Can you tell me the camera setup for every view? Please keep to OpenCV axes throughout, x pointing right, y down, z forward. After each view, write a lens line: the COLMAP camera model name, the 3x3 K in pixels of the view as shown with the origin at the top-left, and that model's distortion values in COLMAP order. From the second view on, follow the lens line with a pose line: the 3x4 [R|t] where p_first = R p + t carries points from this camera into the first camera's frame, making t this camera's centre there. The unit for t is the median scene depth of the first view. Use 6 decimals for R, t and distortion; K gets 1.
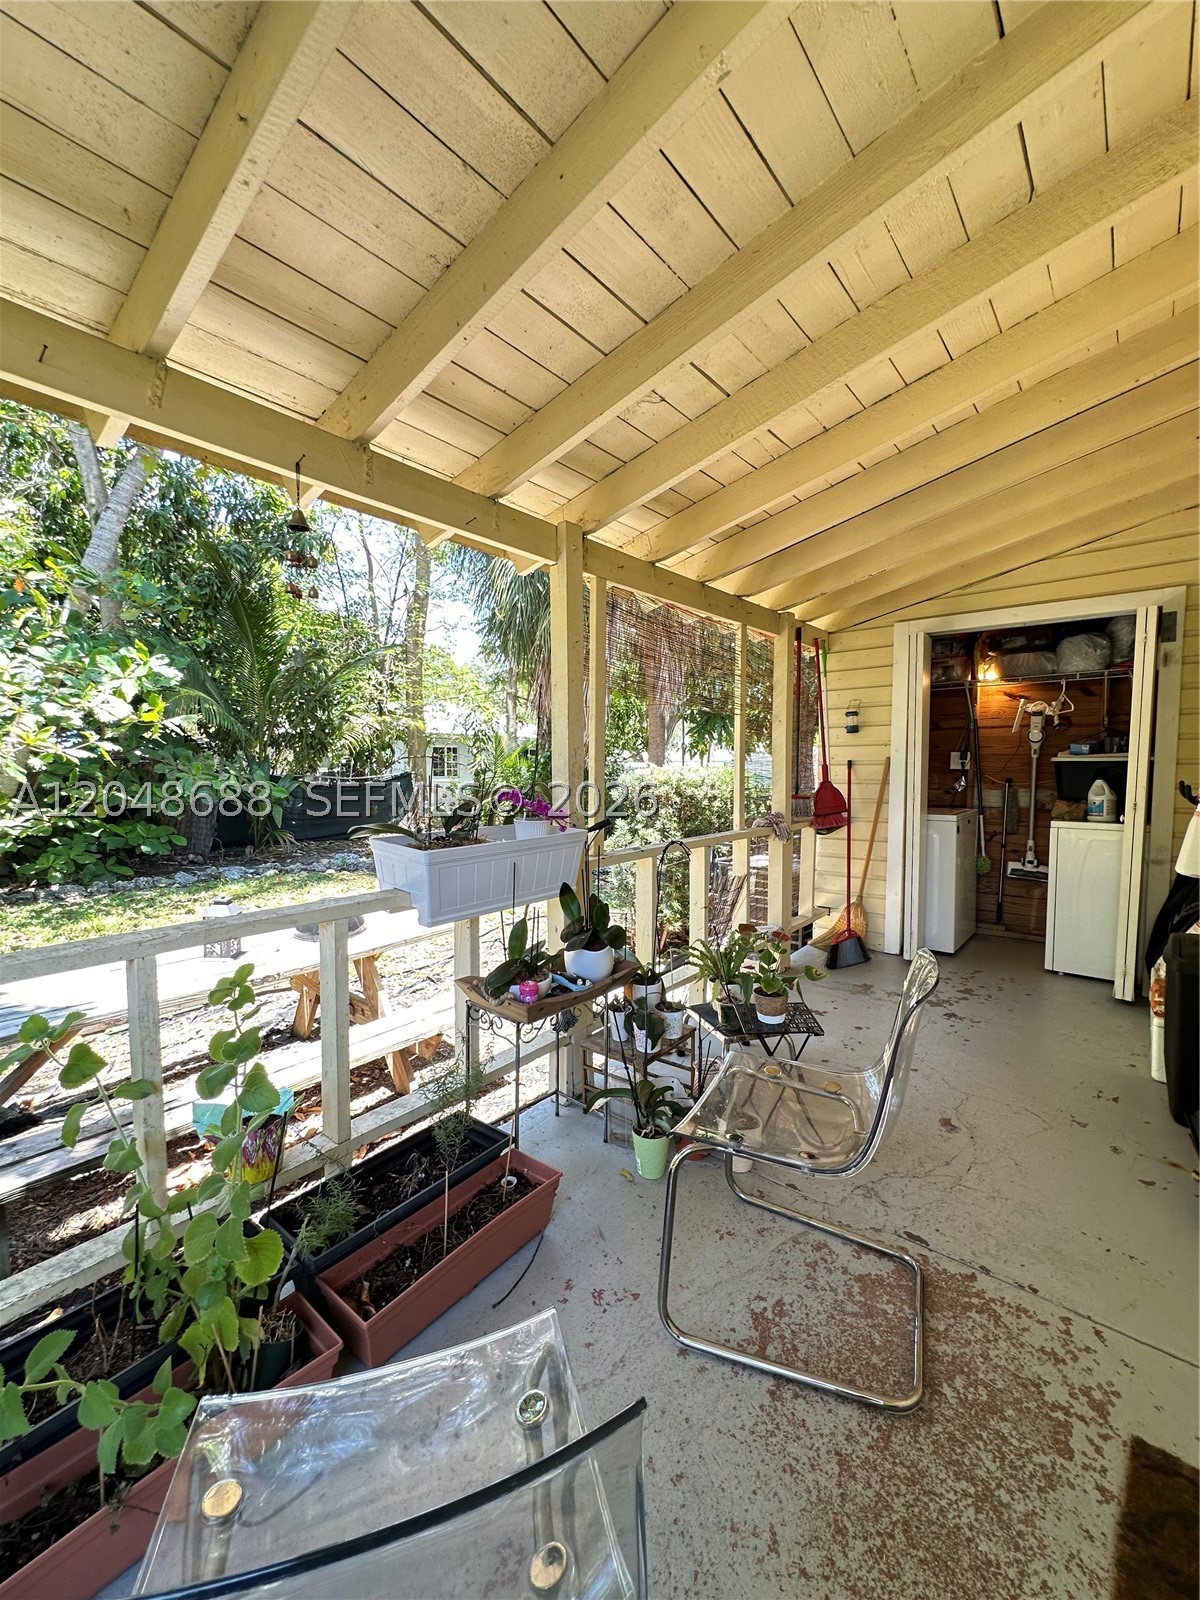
lens RADIAL K [[639.4, 0, 600.6], [0, 639.4, 796.7], [0, 0, 1]] dist [-0.000435, -0.000086]
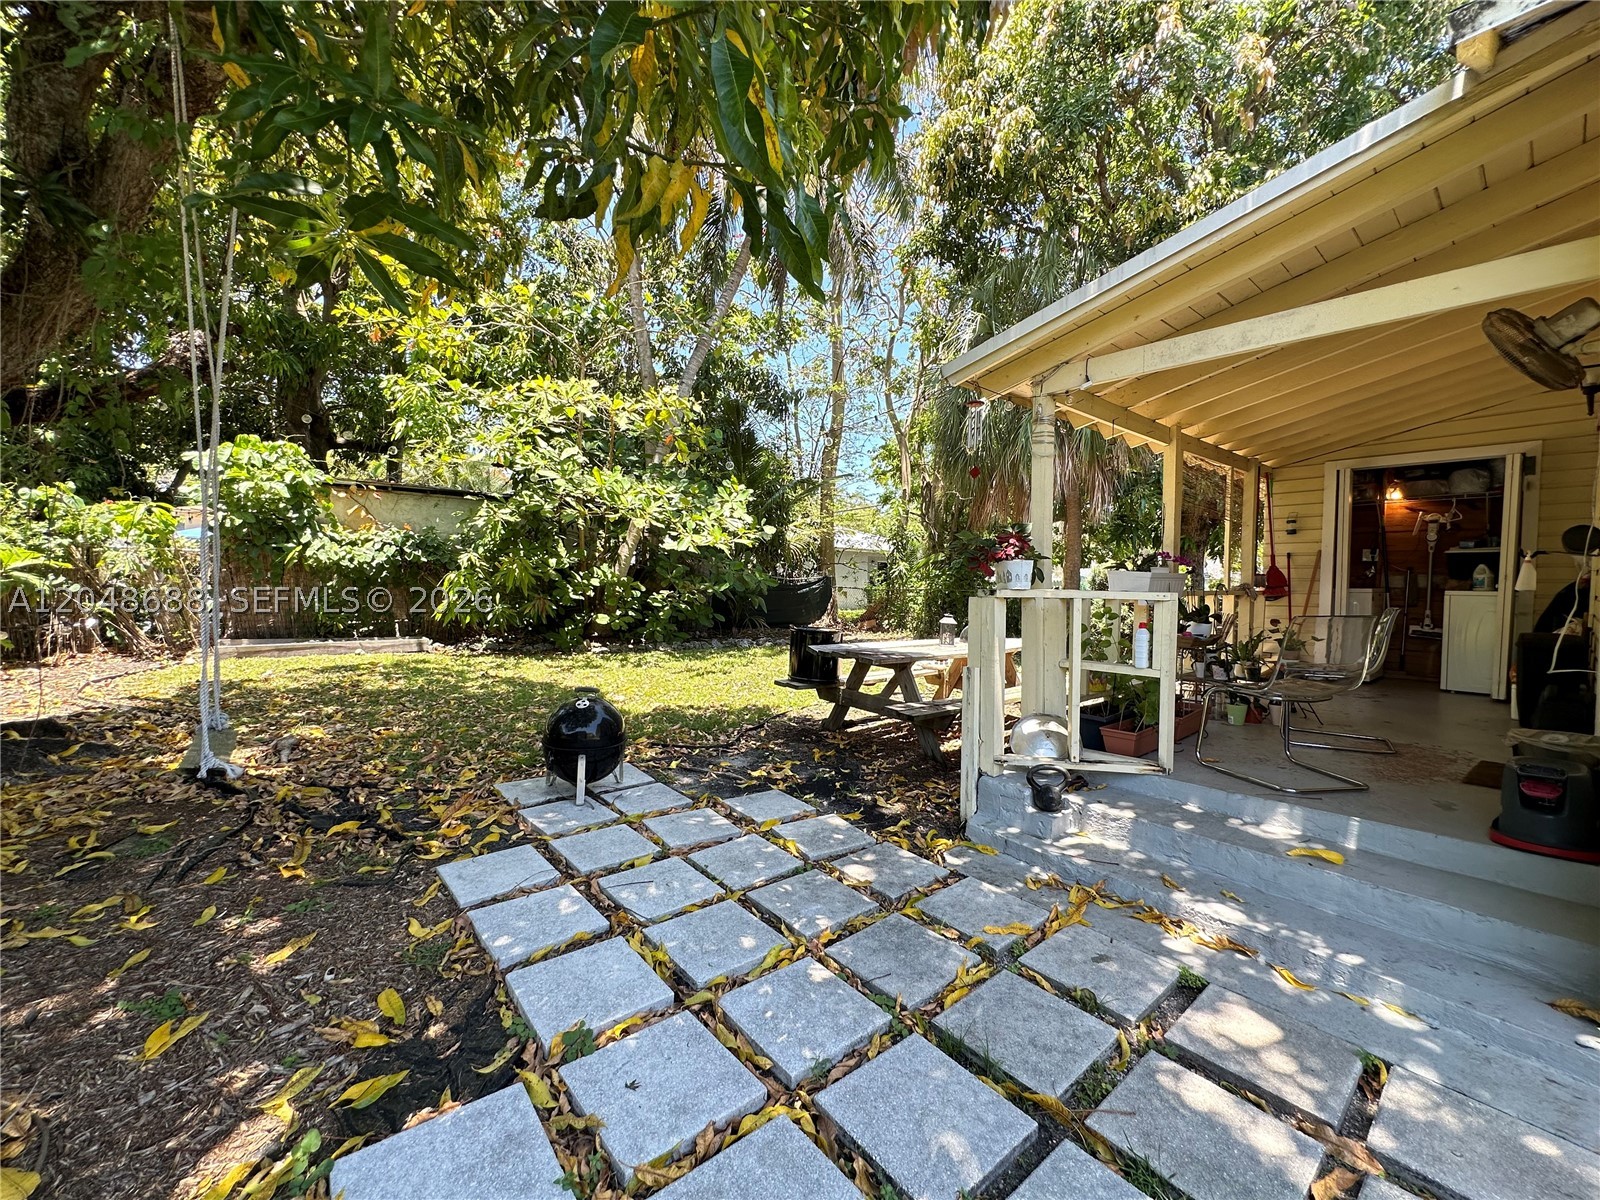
lens RADIAL K [[639.4, 0, 801.5], [0, 639.4, 594.7], [0, 0, 1]] dist [-0.000435, -0.000086]
pose [[0.985109, 0.019352, -0.170837, -0.508663], [-0.024456, 0.999314, -0.027824, 0.117941], [0.170181, 0.031587, 0.984906, -0.709399]]
